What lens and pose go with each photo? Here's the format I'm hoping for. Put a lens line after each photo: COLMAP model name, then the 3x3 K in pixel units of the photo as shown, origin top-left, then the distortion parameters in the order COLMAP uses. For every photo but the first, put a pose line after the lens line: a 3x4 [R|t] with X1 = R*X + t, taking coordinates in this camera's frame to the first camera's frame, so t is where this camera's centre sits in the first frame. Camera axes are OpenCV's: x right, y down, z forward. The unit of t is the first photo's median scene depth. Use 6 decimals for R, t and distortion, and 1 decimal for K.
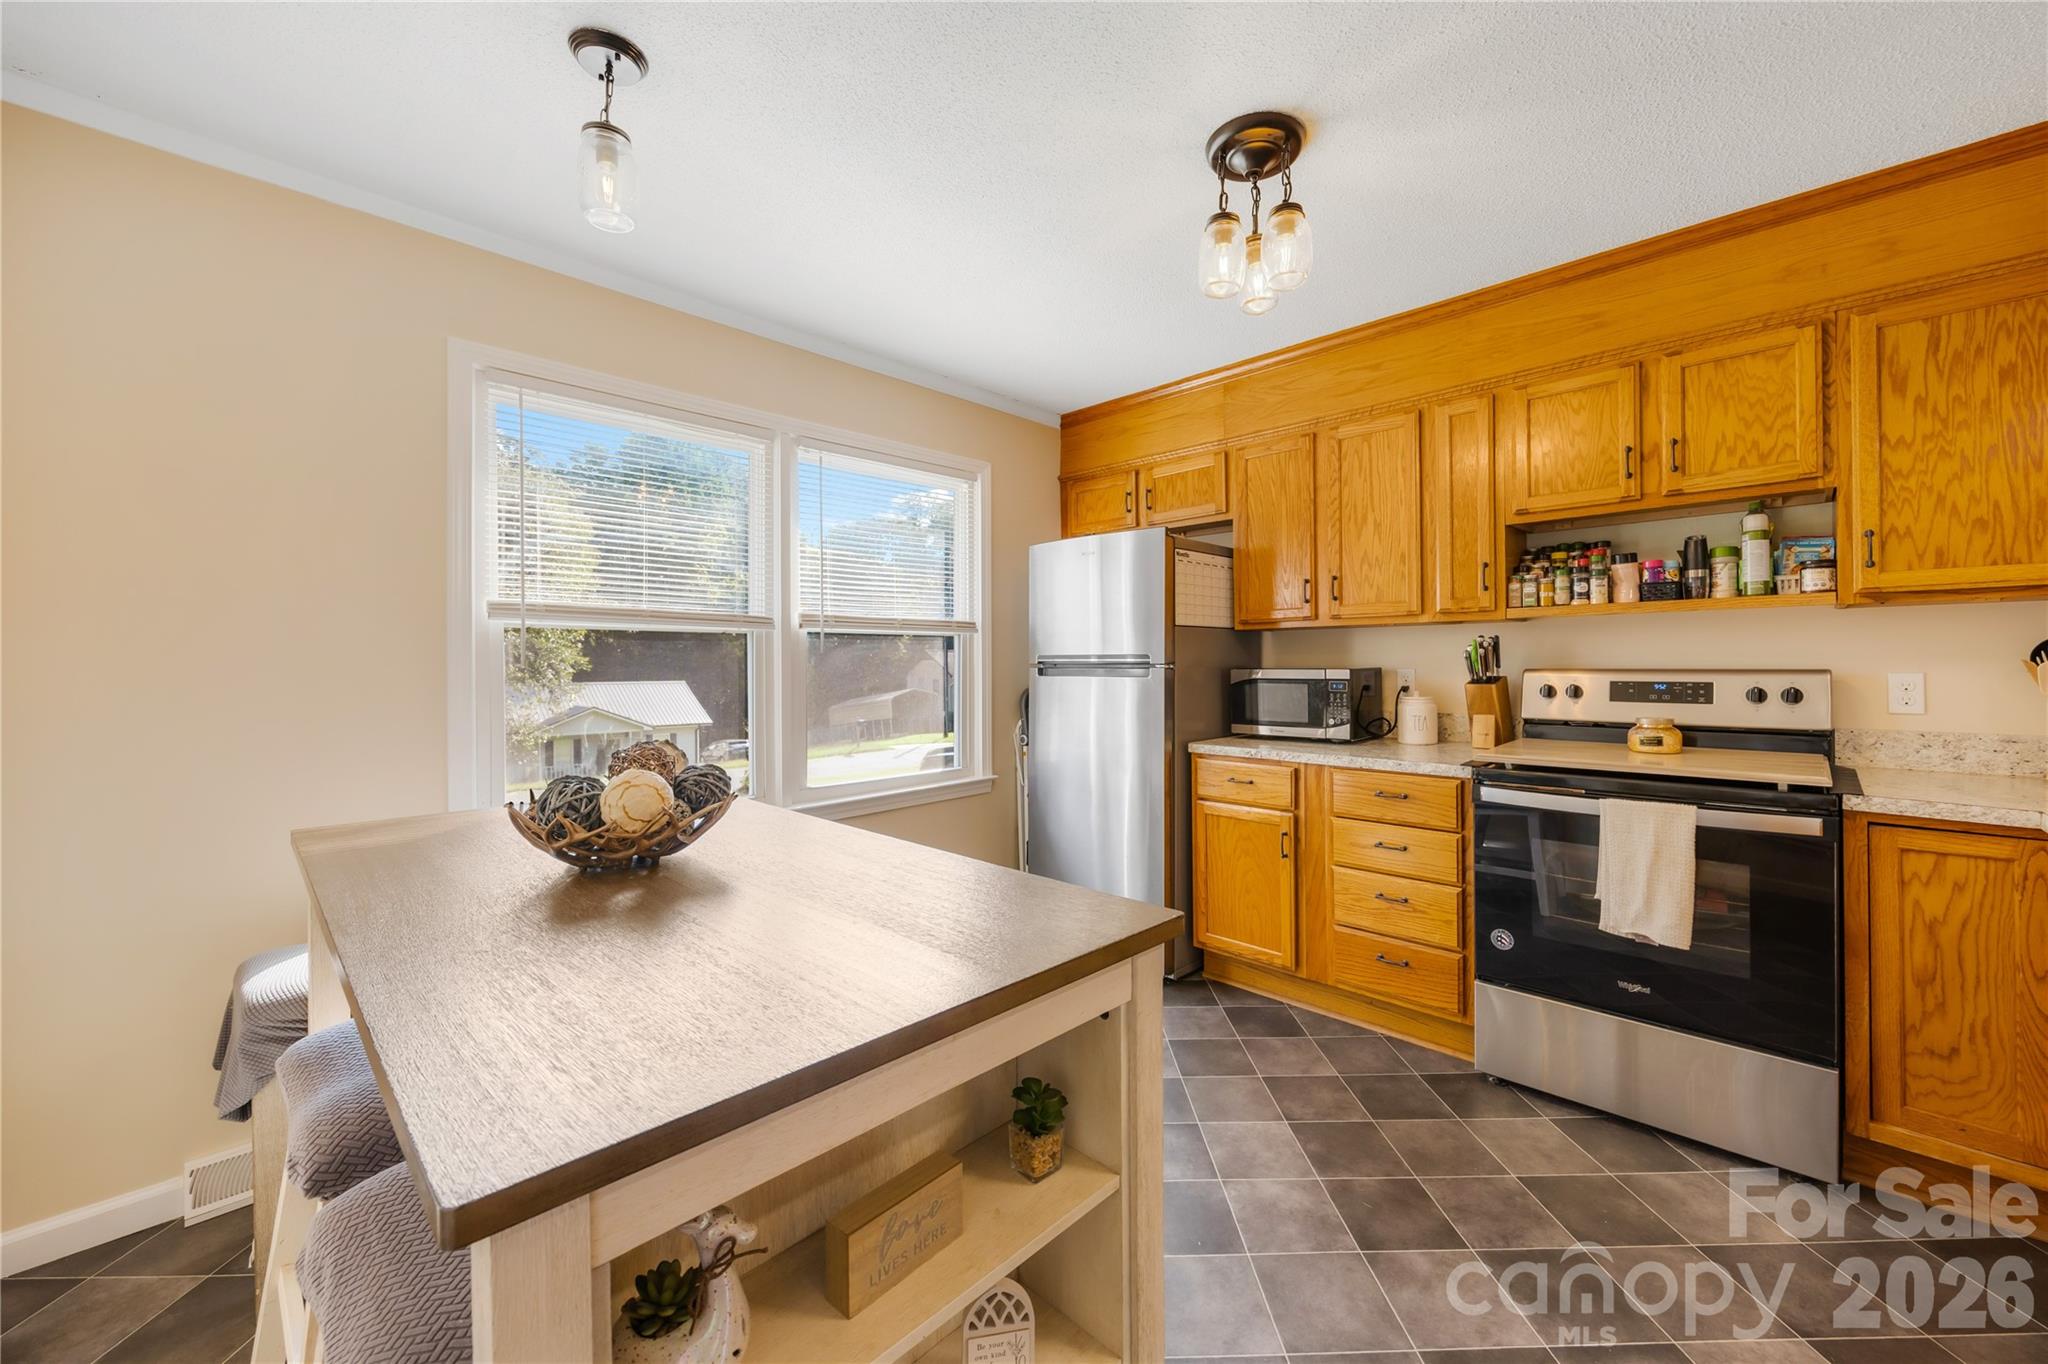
lens RADIAL K [[783.7, 0, 1045.6], [0, 783.7, 668.1], [0, 0, 1]] dist [-0.004271, 0.000699]
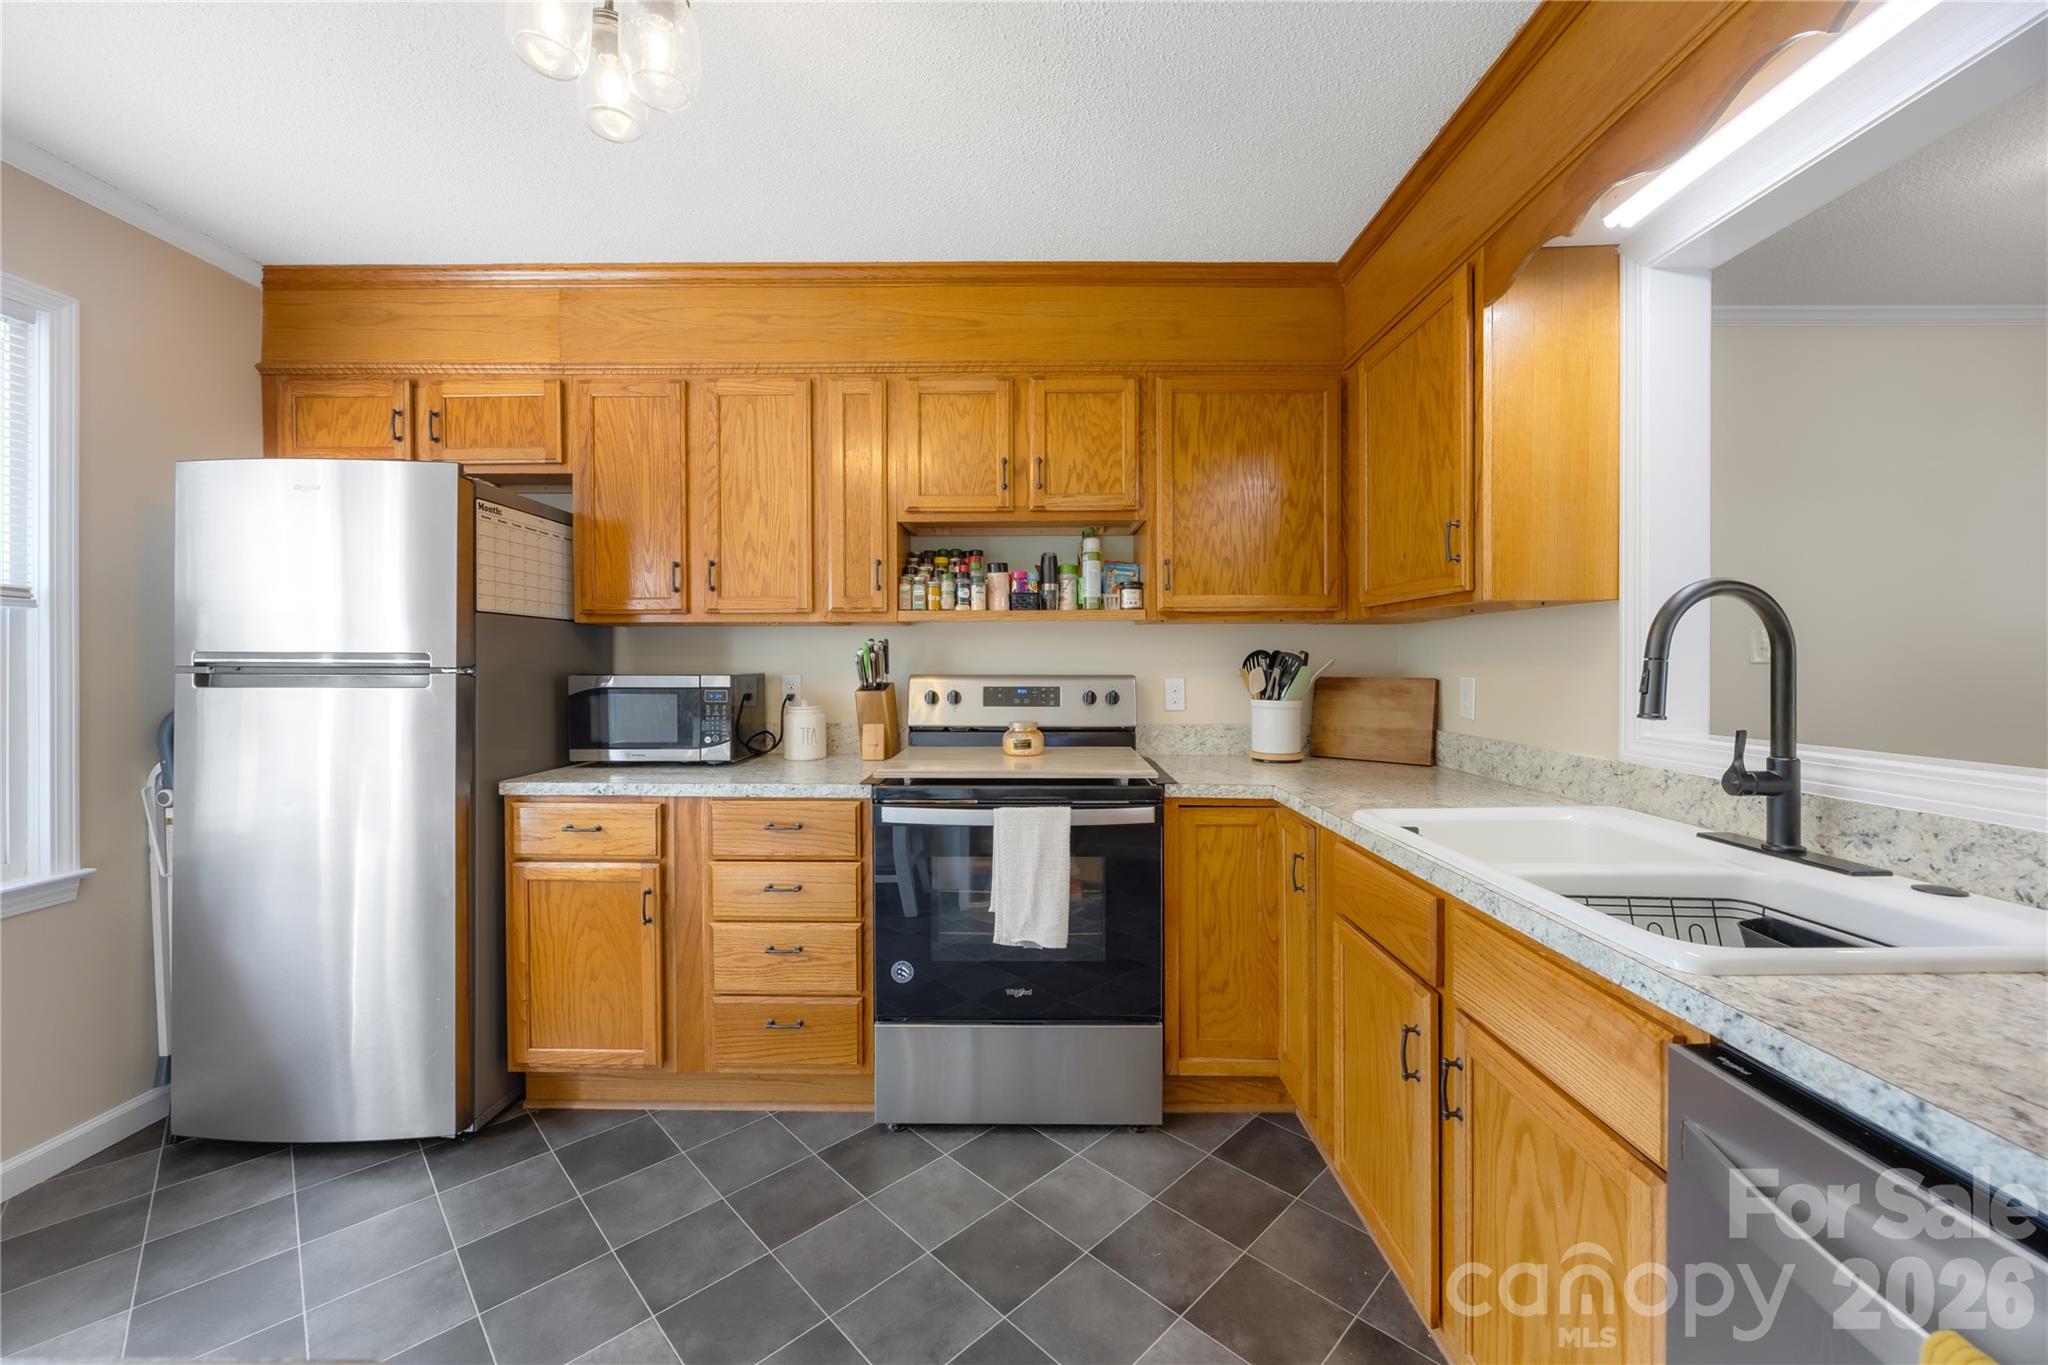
lens RADIAL K [[783.7, 0, 1026.9], [0, 783.7, 671.0], [0, 0, 1]] dist [-0.004271, 0.000699]
pose [[0.726763, 0.002217, 0.686884, 0.057221], [-0.000541, 0.999996, -0.002656, -0.001164], [-0.686888, 0.001559, 0.726762, 0.219565]]
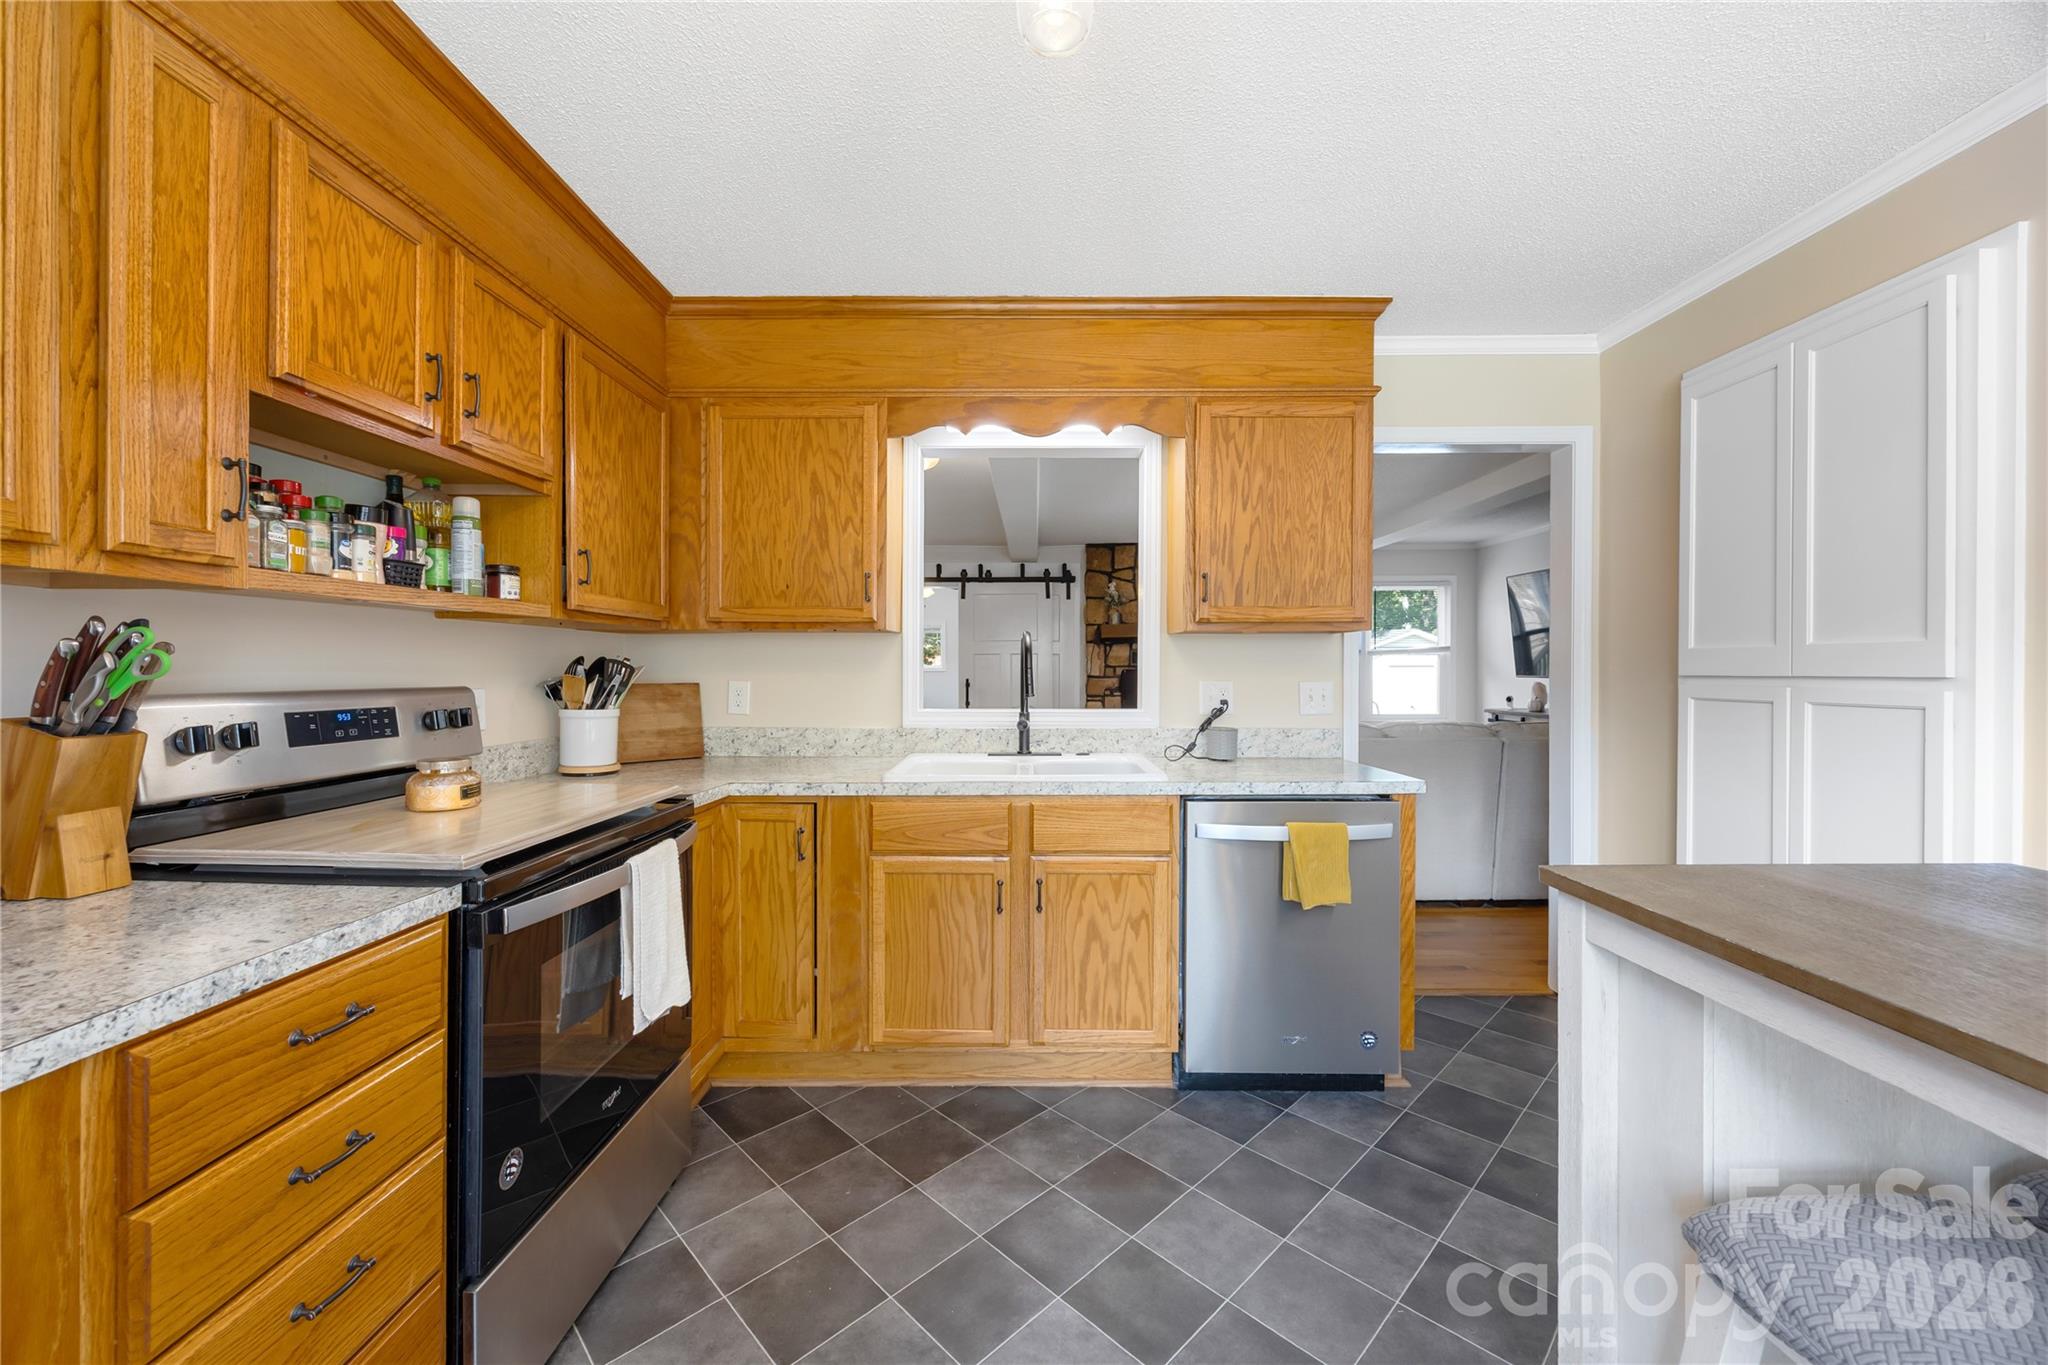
lens RADIAL K [[783.7, 0, 1029.9], [0, 783.7, 676.0], [0, 0, 1]] dist [-0.004271, 0.000699]
pose [[-0.686137, 0.003083, 0.727465, -0.078937], [0.012835, 0.999887, 0.007869, -0.008106], [-0.727359, 0.014736, -0.686099, 1.031970]]
